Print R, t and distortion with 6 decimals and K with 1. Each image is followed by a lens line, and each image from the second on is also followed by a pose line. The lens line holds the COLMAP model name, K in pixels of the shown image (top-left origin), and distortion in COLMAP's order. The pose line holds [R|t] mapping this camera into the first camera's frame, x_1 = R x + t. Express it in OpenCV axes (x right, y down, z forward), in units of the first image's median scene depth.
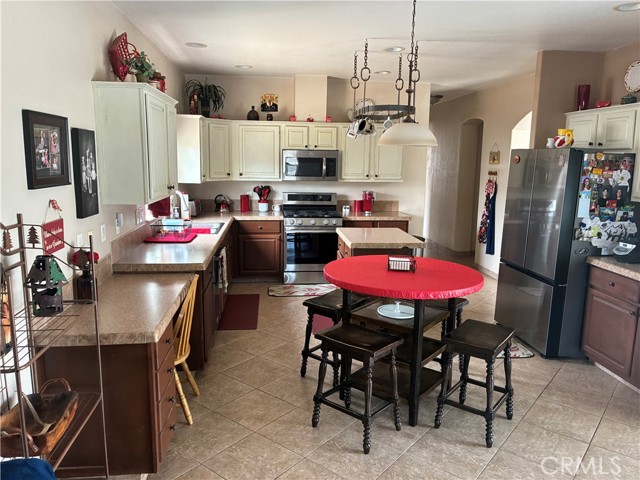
lens RADIAL K [[483.9, 0, 319.9], [0, 483.9, 236.1], [0, 0, 1]] dist [0.072467, -0.096083]
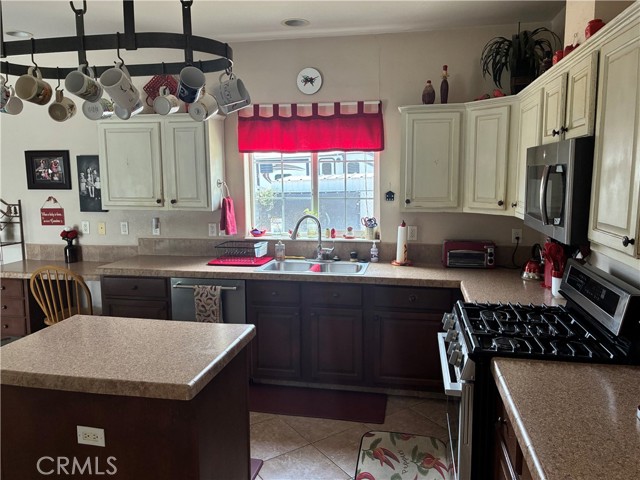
lens RADIAL K [[483.9, 0, 319.9], [0, 483.9, 236.1], [0, 0, 1]] dist [0.072467, -0.096083]
pose [[-0.297730, 0.108152, -0.948504, 0.371578], [-0.151019, 0.975715, 0.158659, -0.151706], [0.942629, 0.190480, -0.274167, 1.007415]]
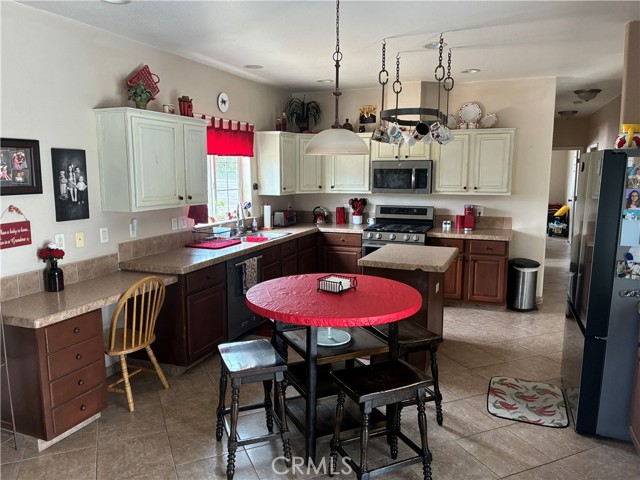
lens RADIAL K [[483.9, 0, 319.9], [0, 483.9, 236.1], [0, 0, 1]] dist [0.072467, -0.096083]
pose [[0.882666, 0.047068, -0.467638, 0.305484], [-0.059653, 0.998145, -0.012132, -0.011030], [0.466199, 0.038605, 0.883837, 0.102274]]
